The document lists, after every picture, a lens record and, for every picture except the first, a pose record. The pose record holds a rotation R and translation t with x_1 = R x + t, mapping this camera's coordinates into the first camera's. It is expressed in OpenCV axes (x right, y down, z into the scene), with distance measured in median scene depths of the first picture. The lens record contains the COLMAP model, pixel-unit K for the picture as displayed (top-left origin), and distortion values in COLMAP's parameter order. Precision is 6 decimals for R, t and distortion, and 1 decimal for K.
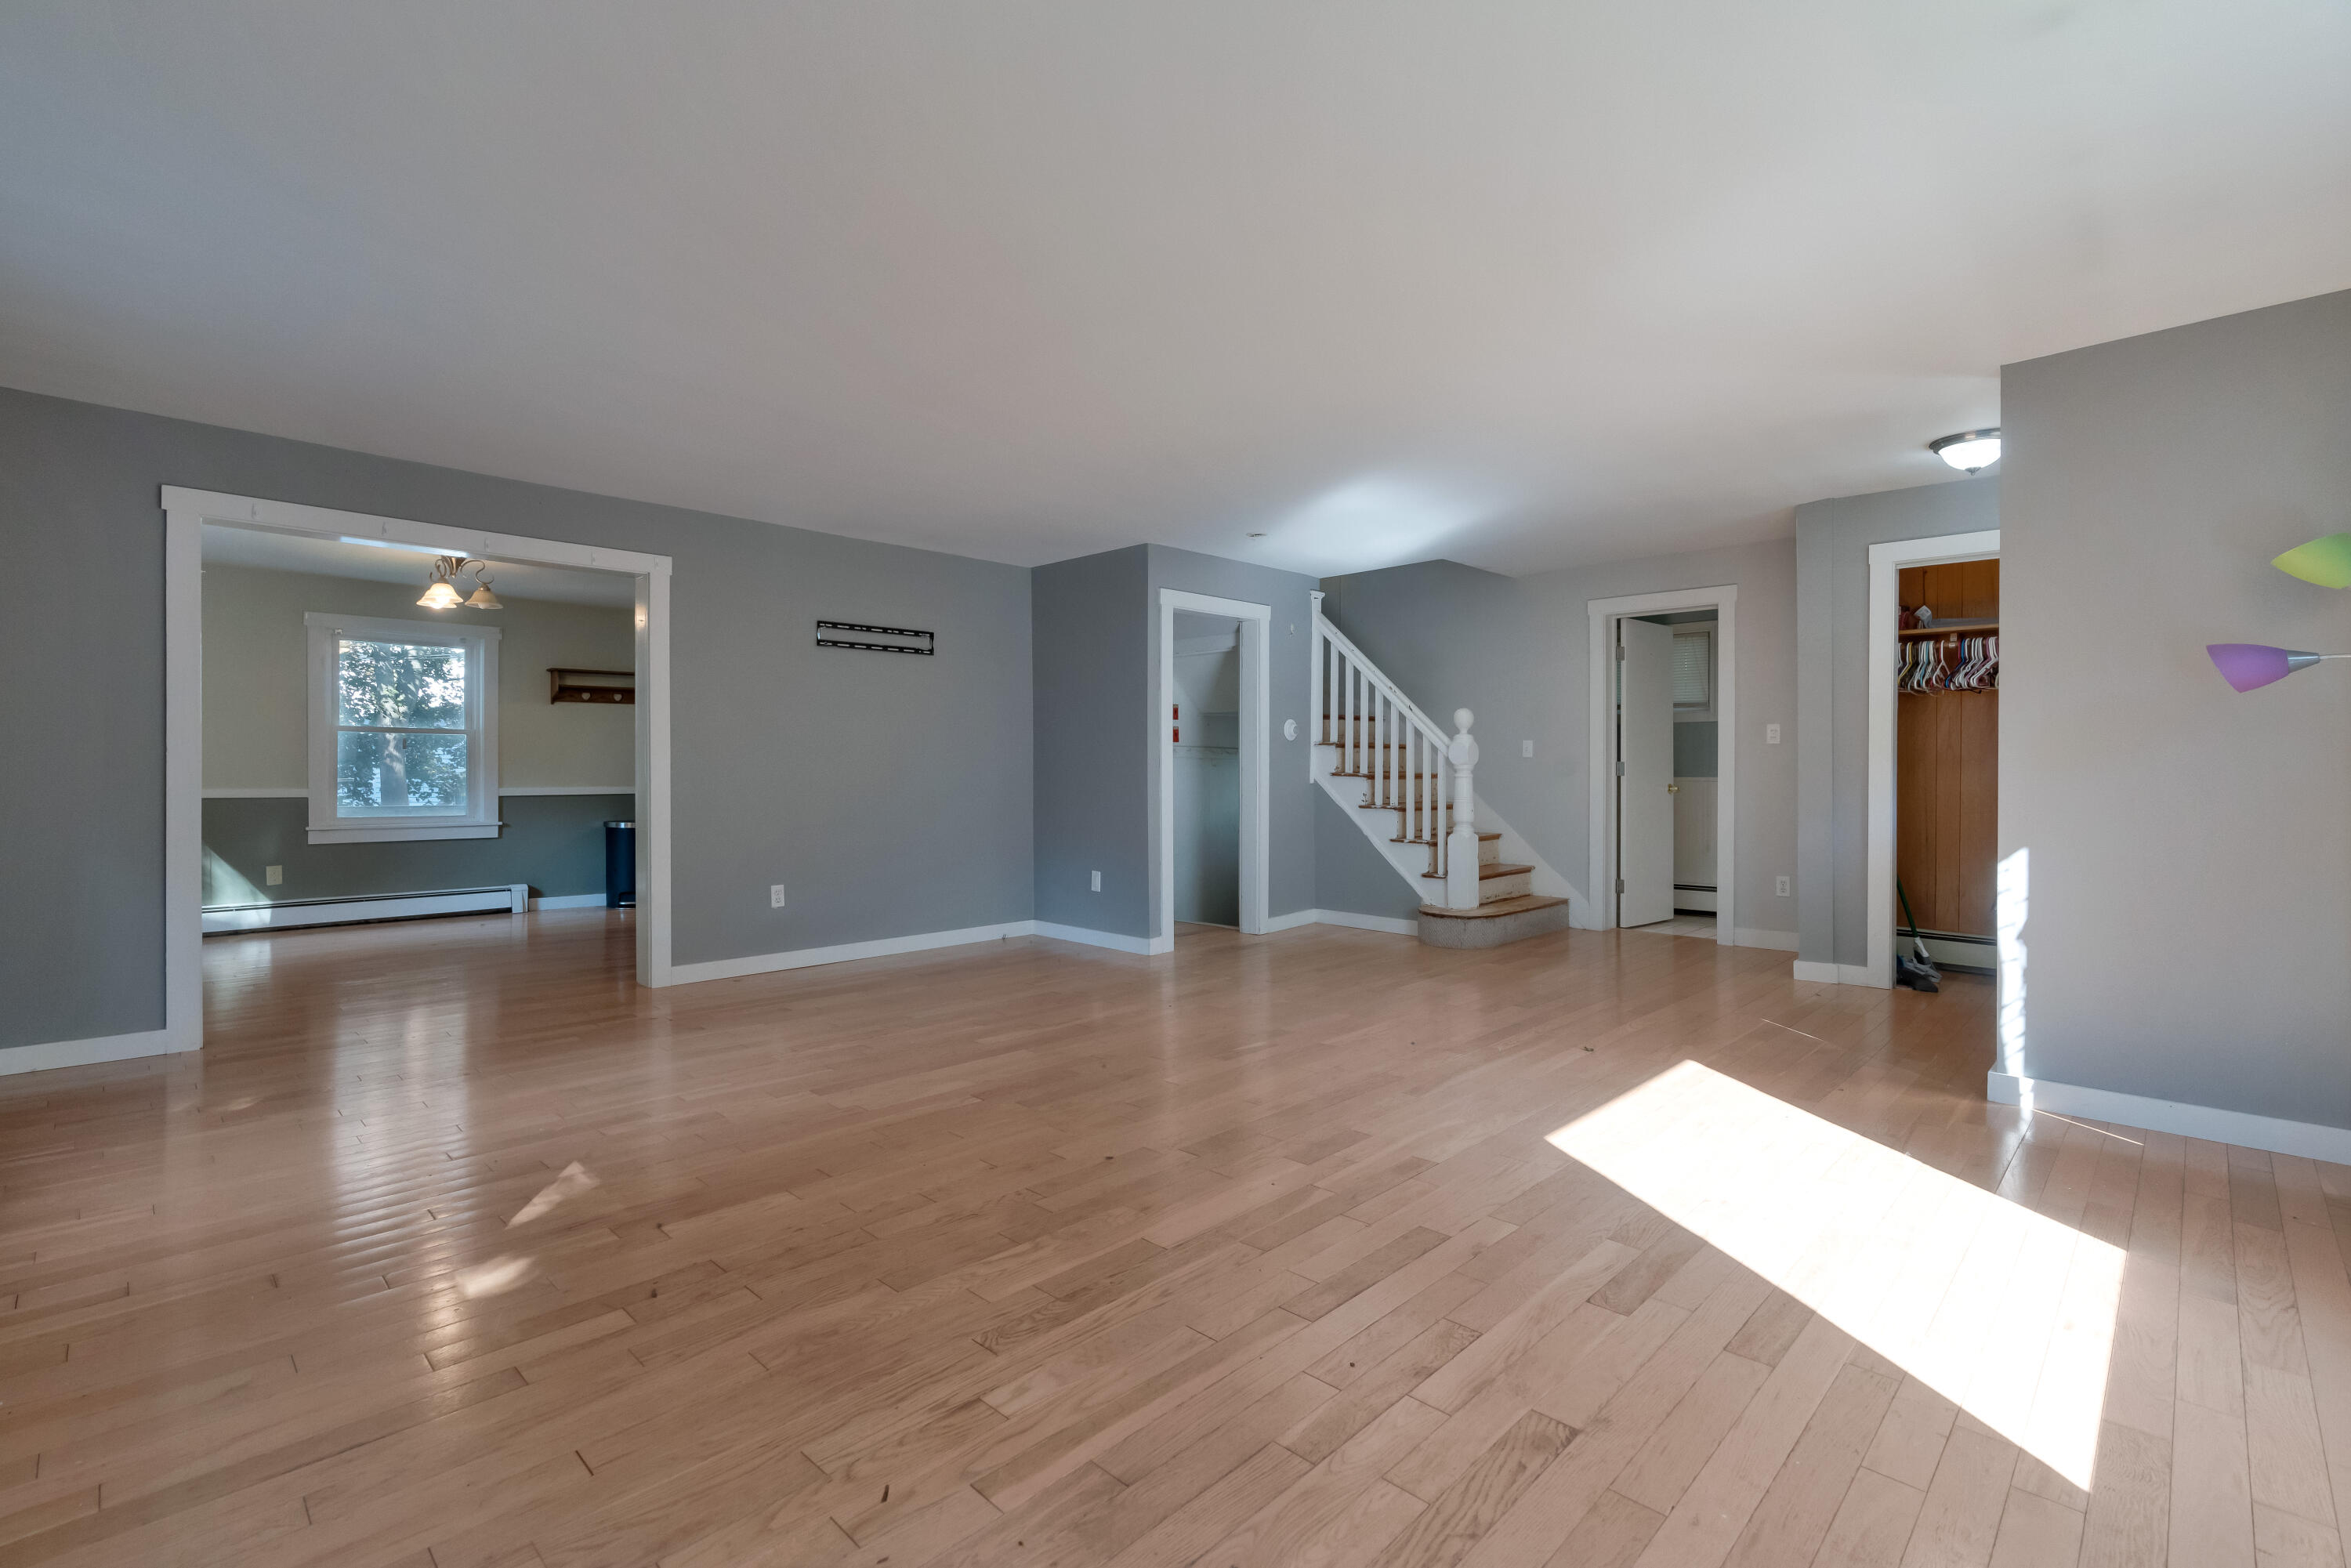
lens RADIAL K [[1055.9, 0, 1182.3], [0, 1055.9, 776.0], [0, 0, 1]] dist [-0.014590, 0.005531]
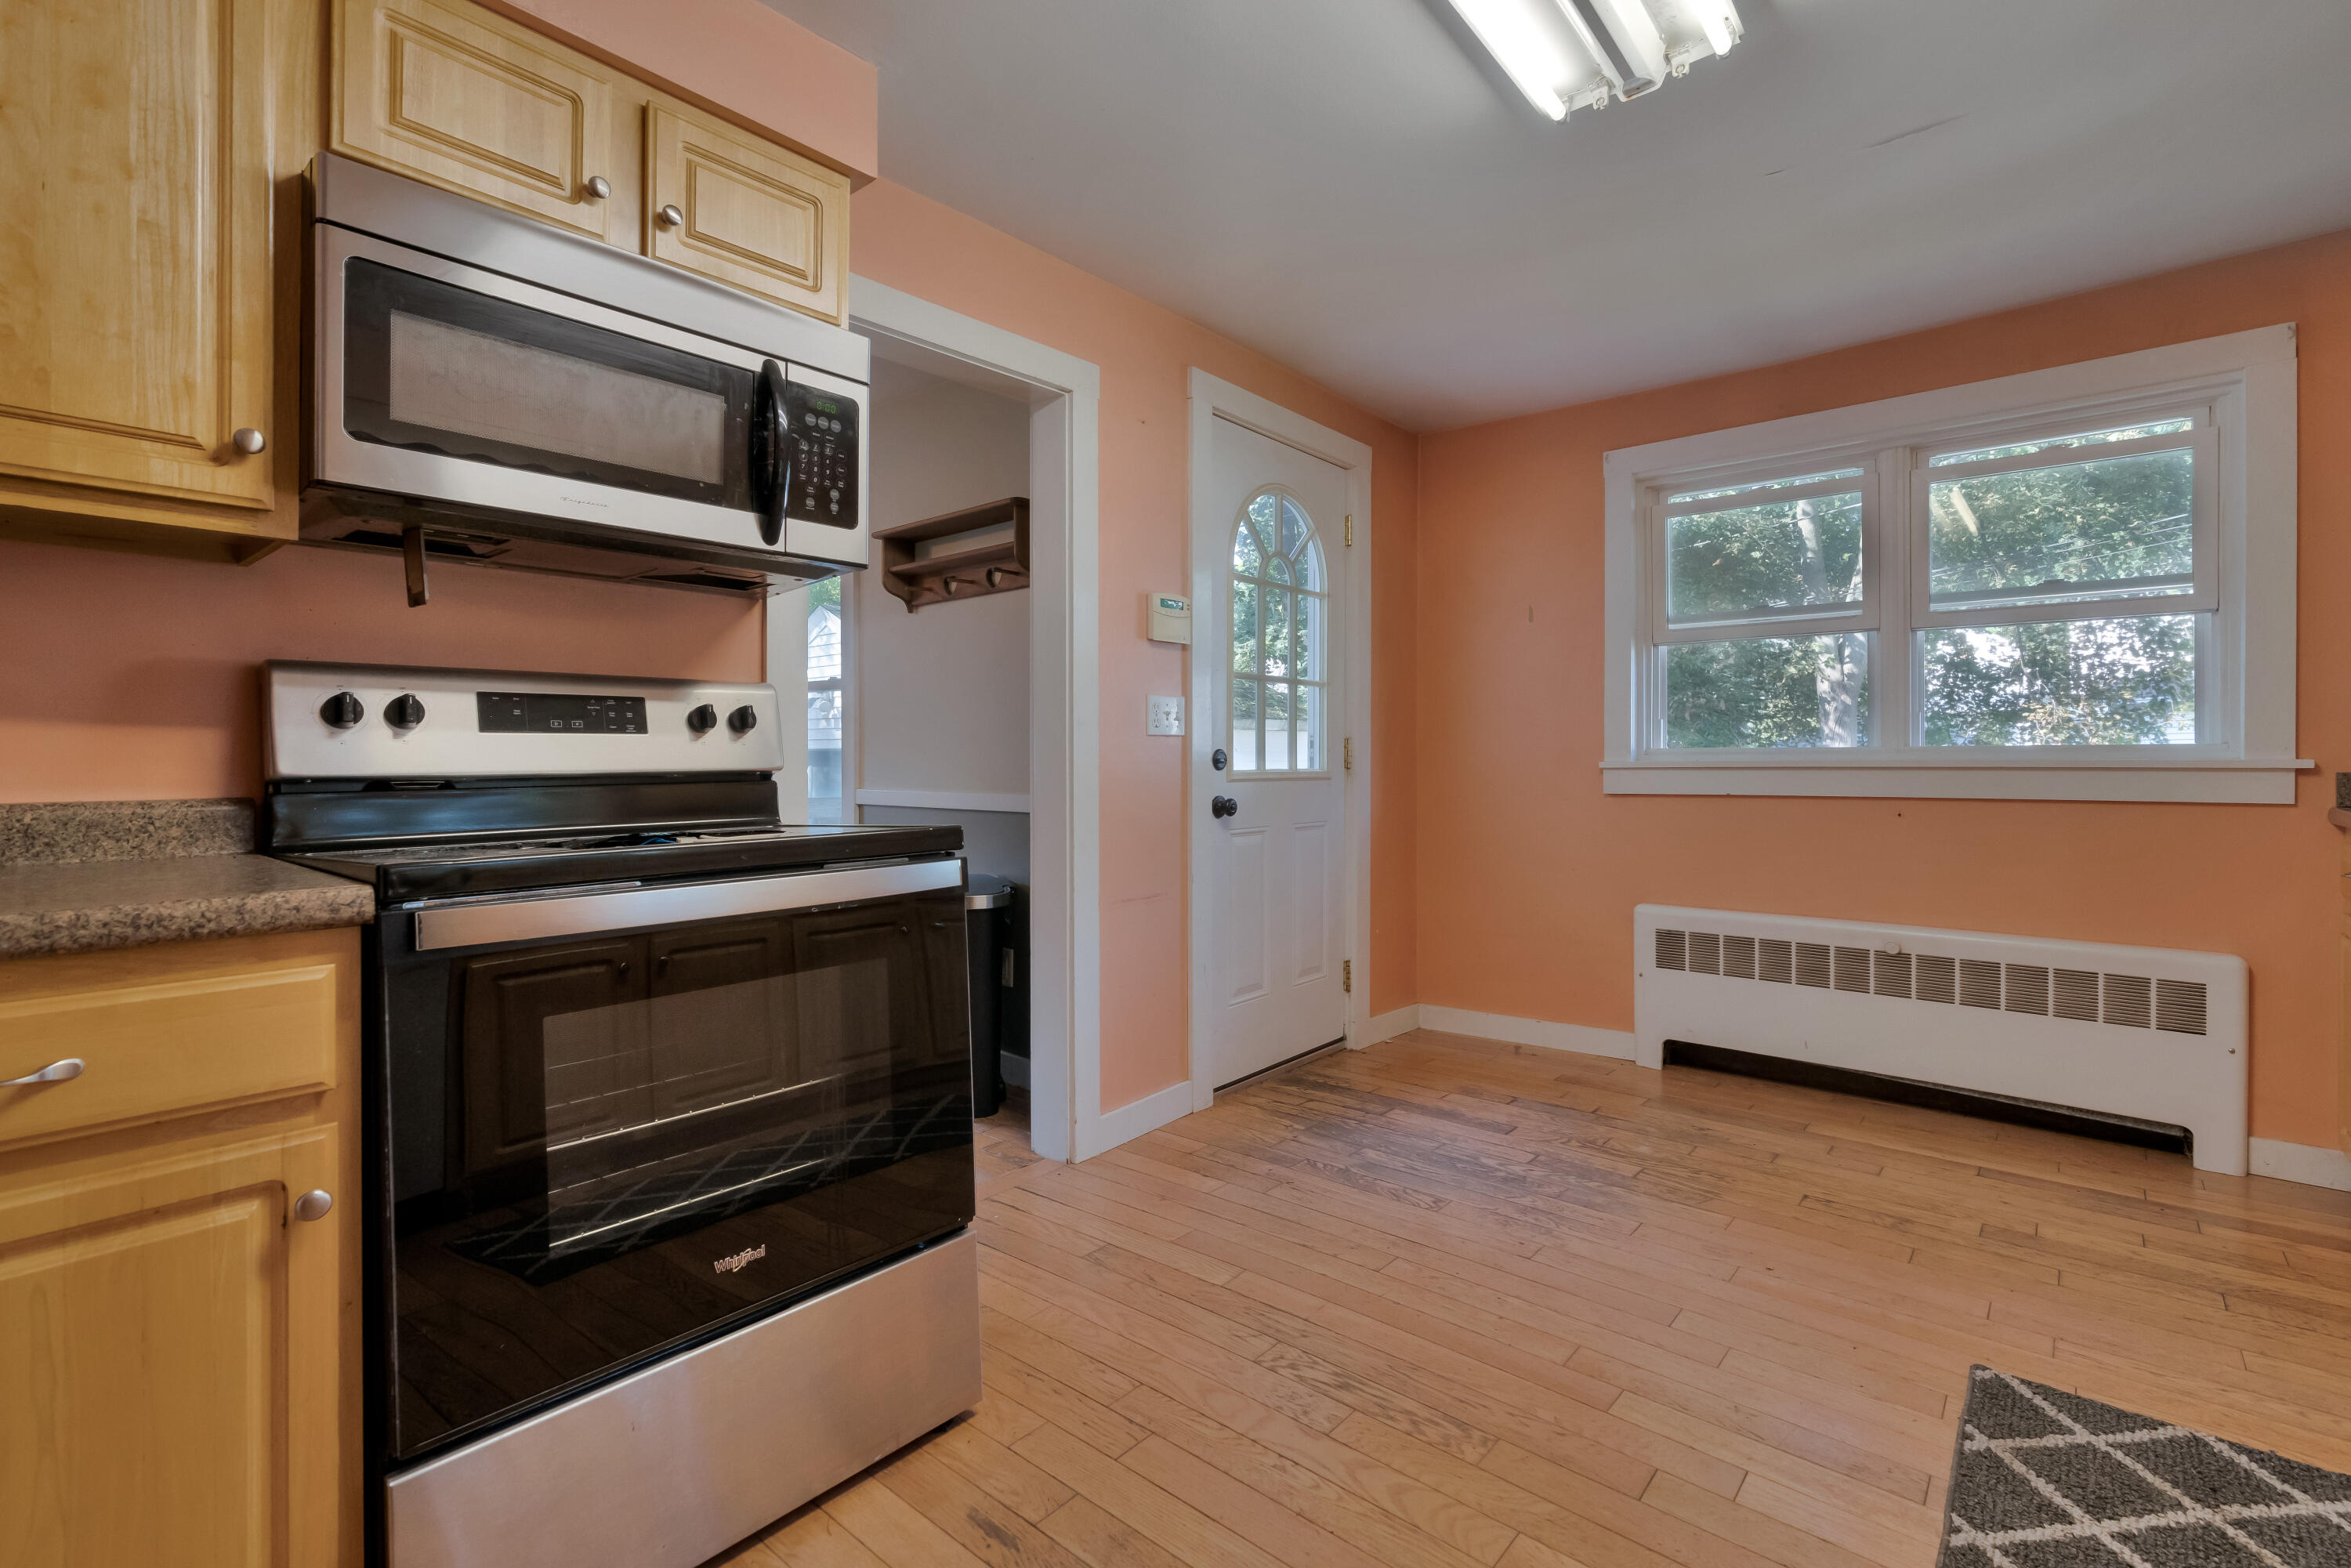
lens RADIAL K [[1055.9, 0, 1180.7], [0, 1055.9, 759.8], [0, 0, 1]] dist [-0.014590, 0.005531]
pose [[0.066700, 0.003735, -0.997766, -0.133884], [-0.002439, 0.999991, 0.003580, -0.005248], [0.997770, 0.002195, 0.066708, 1.242683]]
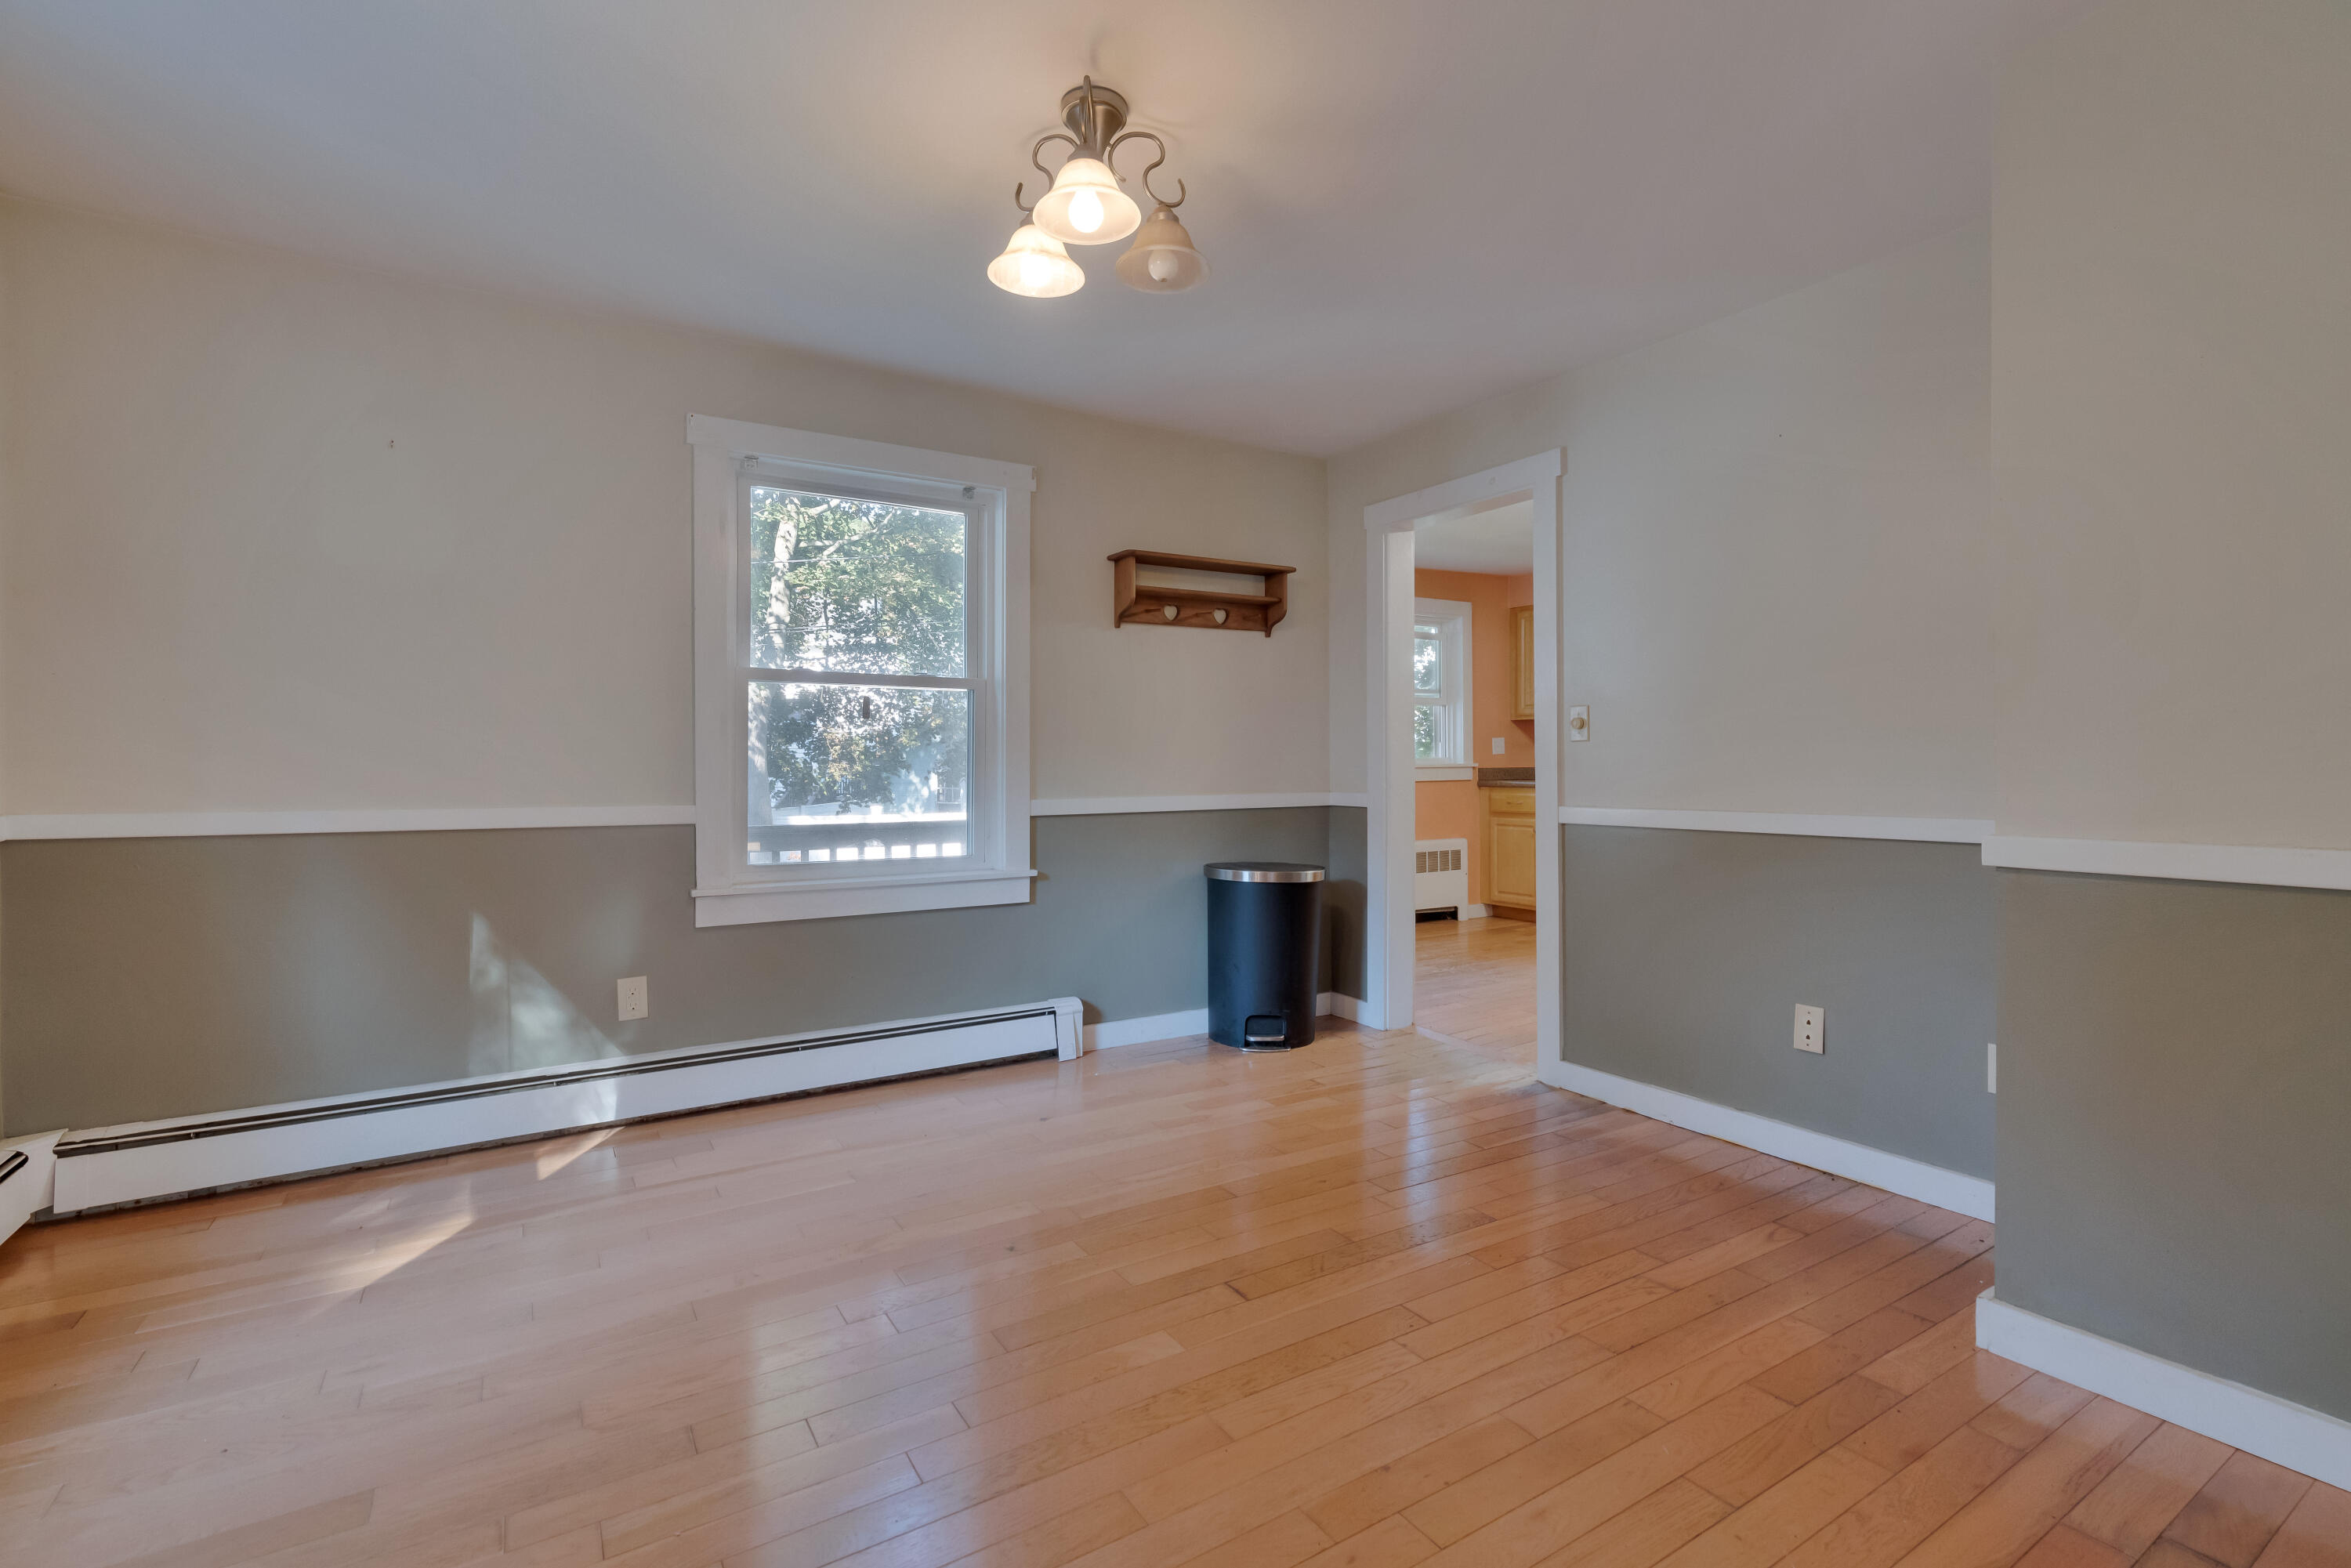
lens RADIAL K [[1055.9, 0, 1177.2], [0, 1055.9, 769.9], [0, 0, 1]] dist [-0.014590, 0.005531]
pose [[0.971423, -0.004866, -0.237306, -0.527201], [0.005821, 0.999978, 0.003326, -0.004105], [0.237285, -0.004612, 0.971429, 0.611312]]
